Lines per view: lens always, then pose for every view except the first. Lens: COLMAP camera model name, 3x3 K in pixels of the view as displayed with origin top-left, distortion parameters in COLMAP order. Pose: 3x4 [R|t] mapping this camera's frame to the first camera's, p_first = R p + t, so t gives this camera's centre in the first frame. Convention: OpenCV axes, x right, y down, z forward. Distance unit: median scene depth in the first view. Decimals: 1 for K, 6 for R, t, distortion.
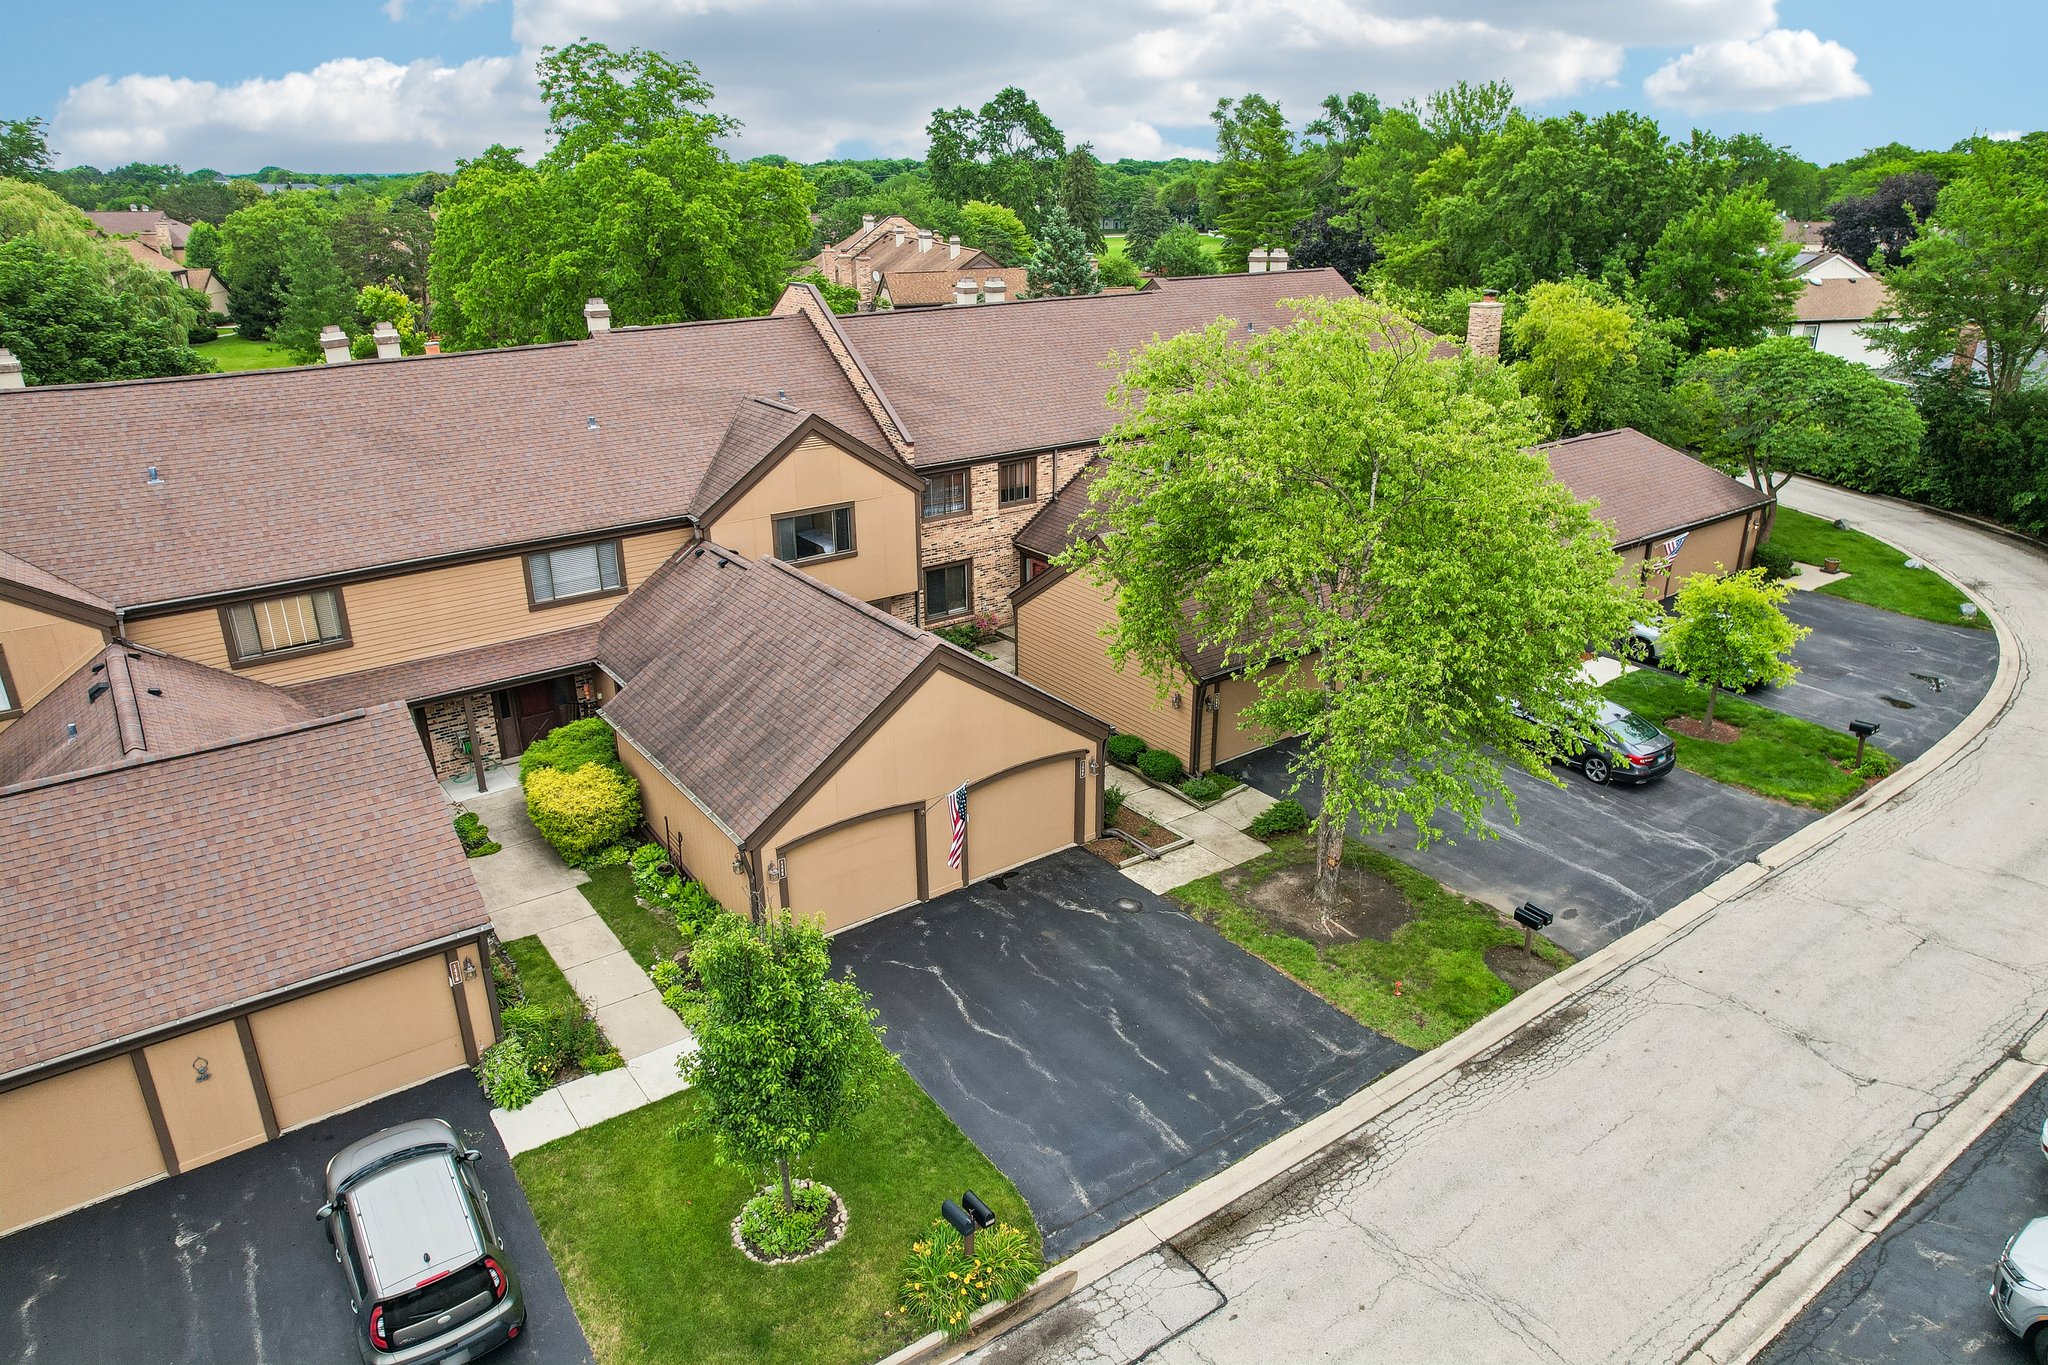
lens RADIAL K [[1309.0, 0, 1024.0], [0, 1309.0, 682.5], [0, 0, 1]] dist [-0.075624, 0.058912]
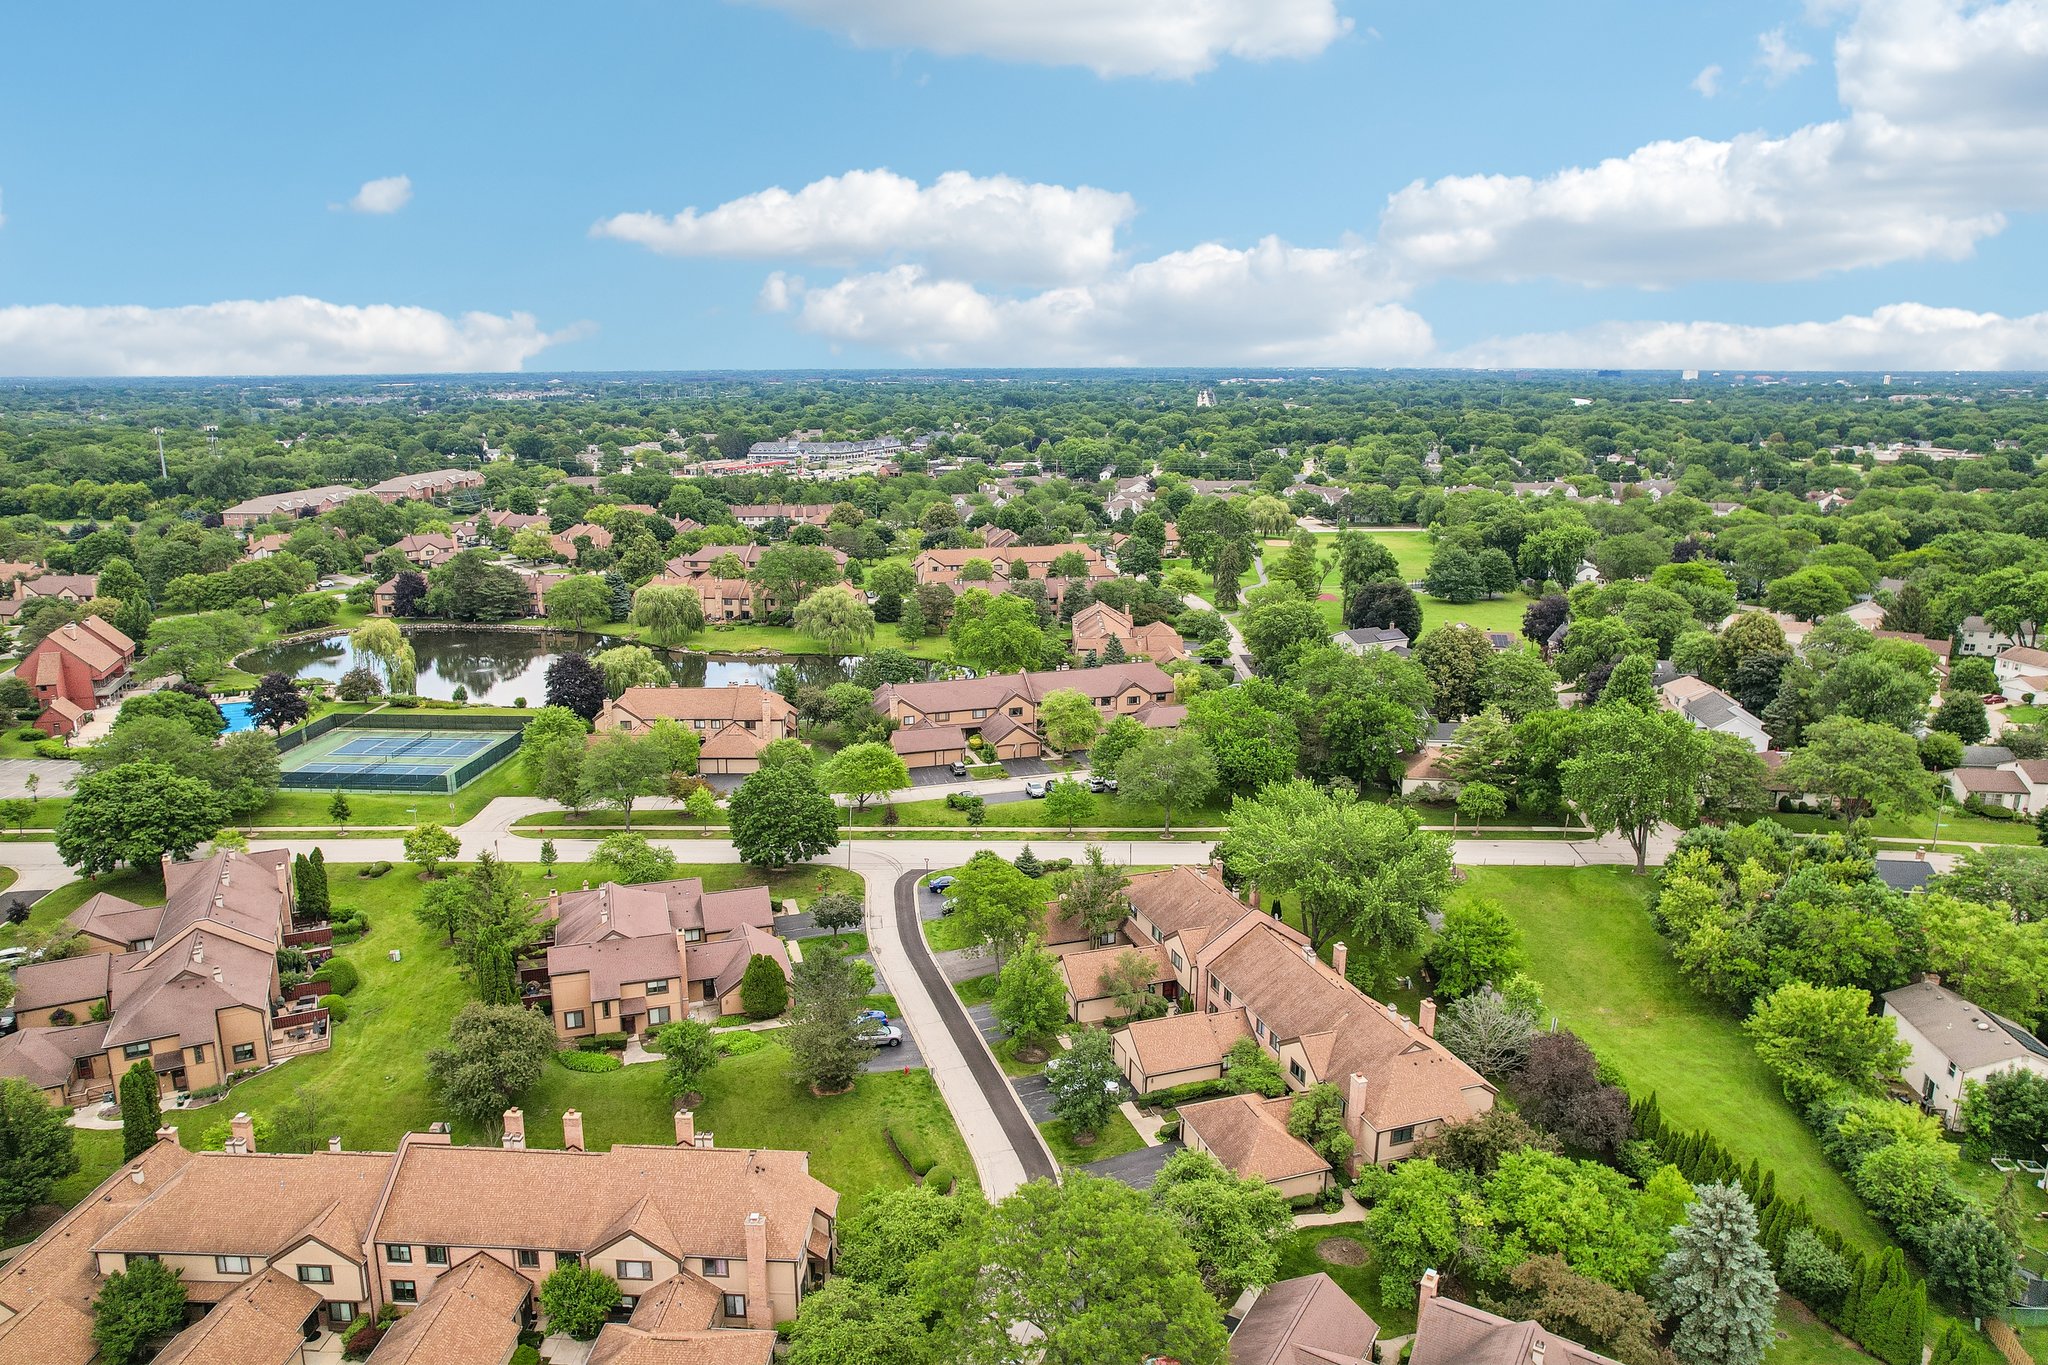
lens RADIAL K [[1309.0, 0, 1024.0], [0, 1309.0, 682.5], [0, 0, 1]] dist [-0.075624, 0.058912]
pose [[0.948597, 0.081374, -0.305847, 2.278374], [-0.122410, 0.985505, -0.117455, 0.615243], [0.291856, 0.148856, 0.944808, -6.320676]]
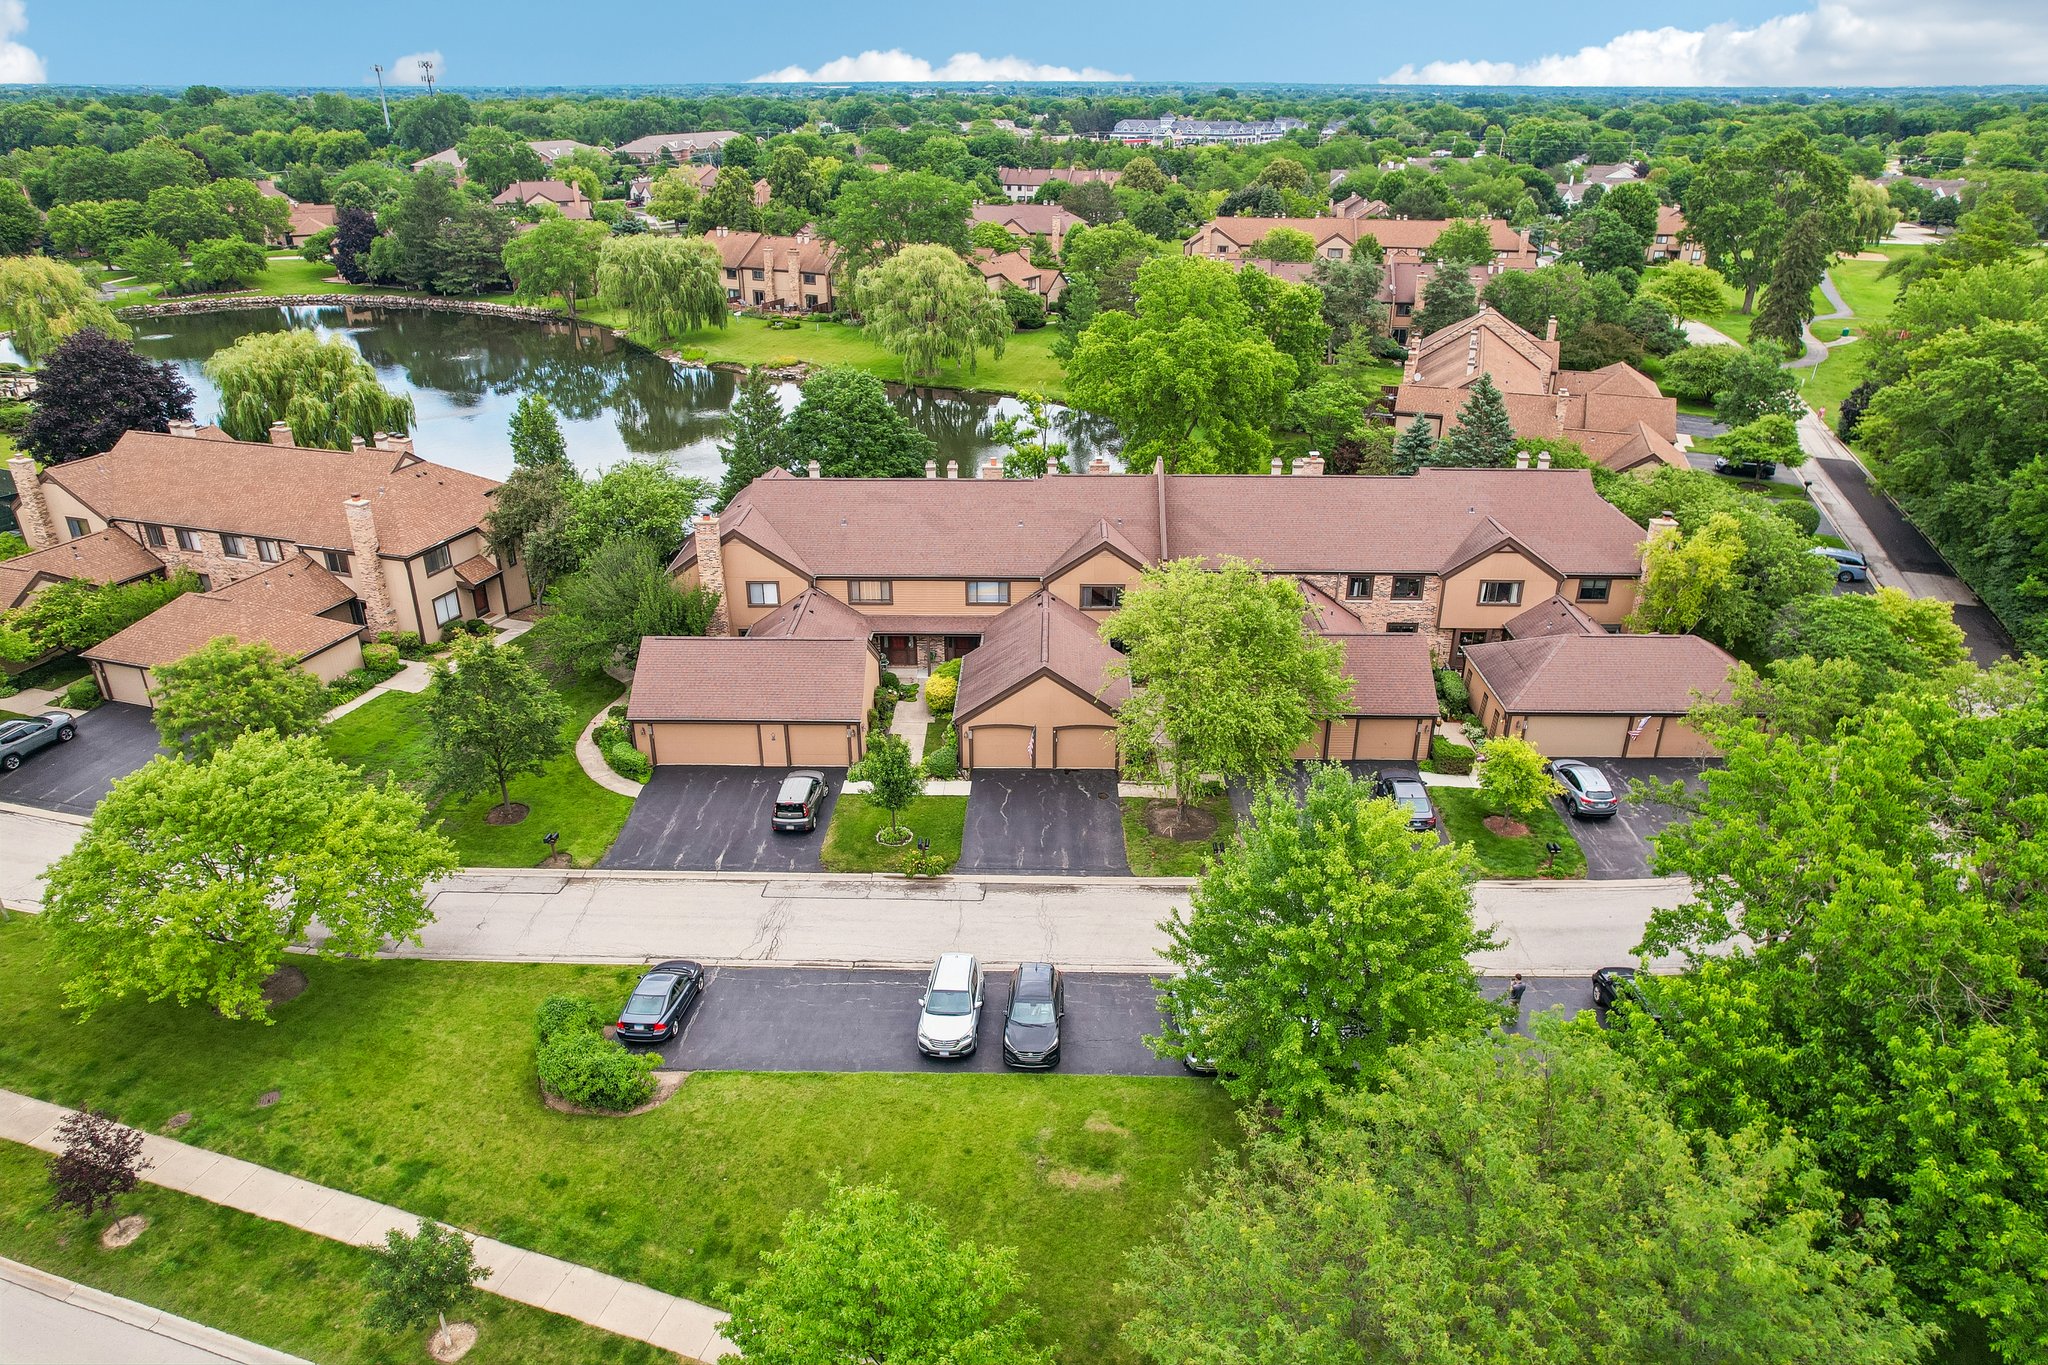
lens RADIAL K [[1309.0, 0, 1024.0], [0, 1309.0, 682.5], [0, 0, 1]] dist [-0.075624, 0.058912]
pose [[0.796570, 0.262122, -0.544764, 1.114230], [-0.228246, 0.964819, 0.130490, -0.278342], [0.559803, 0.020396, 0.828375, -0.953066]]
